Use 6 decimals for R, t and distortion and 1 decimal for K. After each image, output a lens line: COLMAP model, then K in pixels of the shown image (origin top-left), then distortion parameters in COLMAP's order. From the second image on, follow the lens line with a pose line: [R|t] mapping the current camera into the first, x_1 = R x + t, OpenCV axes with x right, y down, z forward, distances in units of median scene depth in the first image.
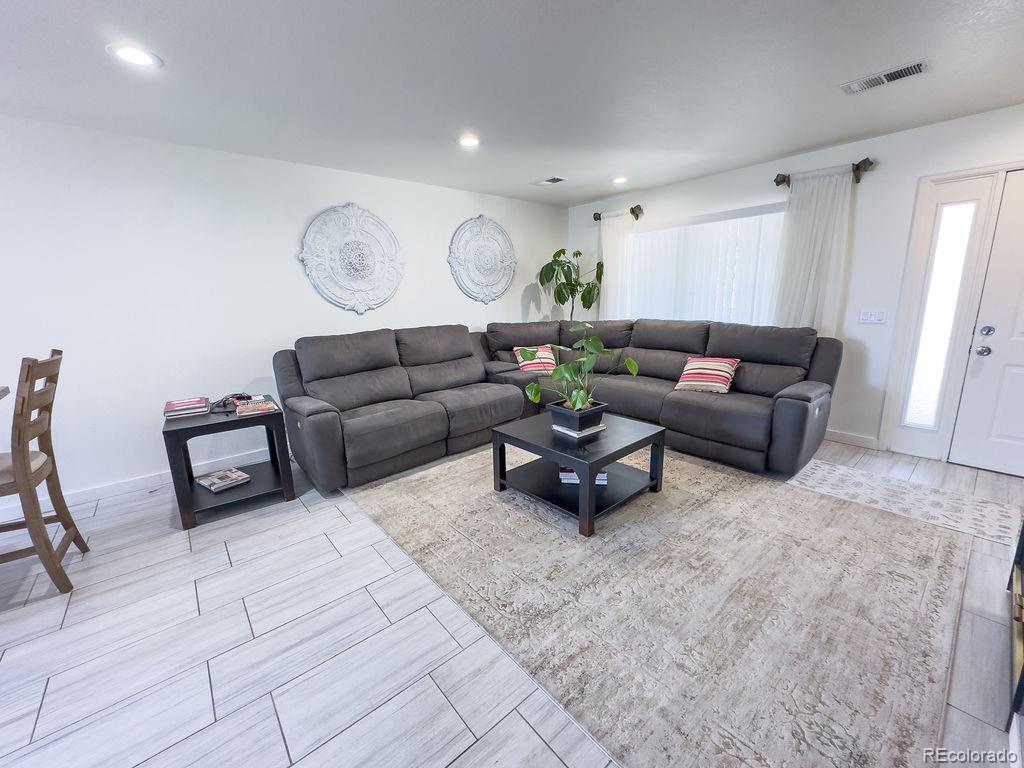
lens RADIAL K [[410.4, 0, 512.0], [0, 410.4, 384.0], [0, 0, 1]] dist [-0.000063, -0.000078]
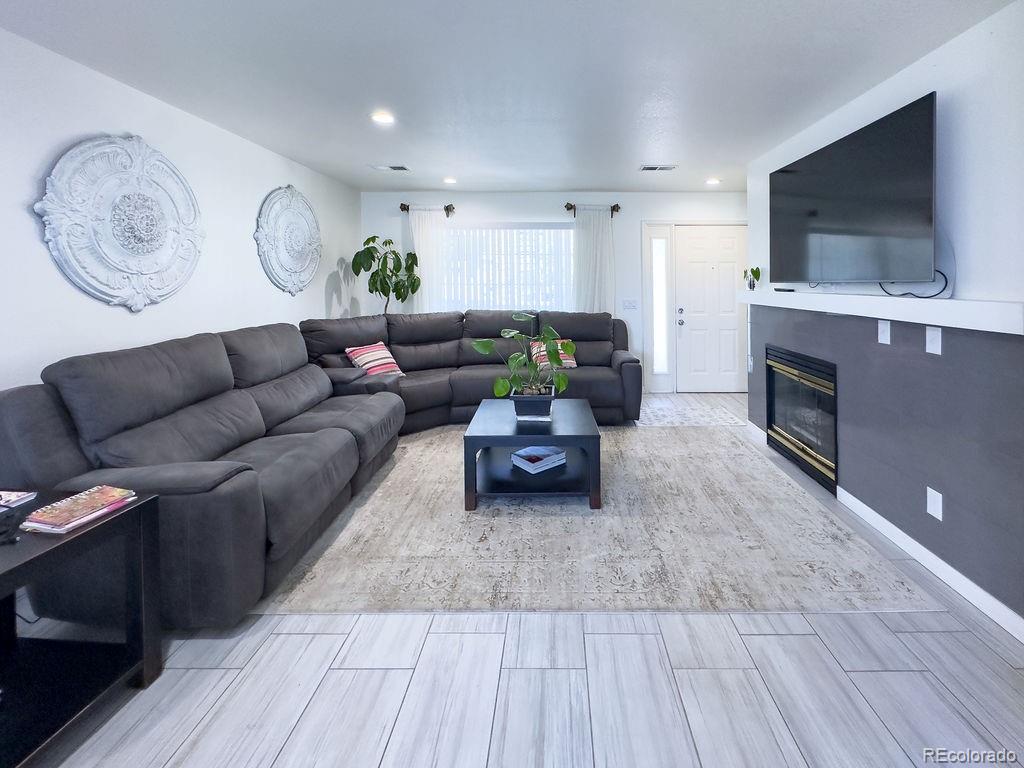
lens RADIAL K [[473.8, 0, 512.9], [0, 473.8, 283.4], [0, 0, 1]] dist [-0.001088, -0.000638]
pose [[0.643394, 0.021828, 0.765224, -0.615095], [0.146708, 0.977550, -0.151235, -0.032213], [-0.751346, 0.209568, 0.625748, 0.183020]]
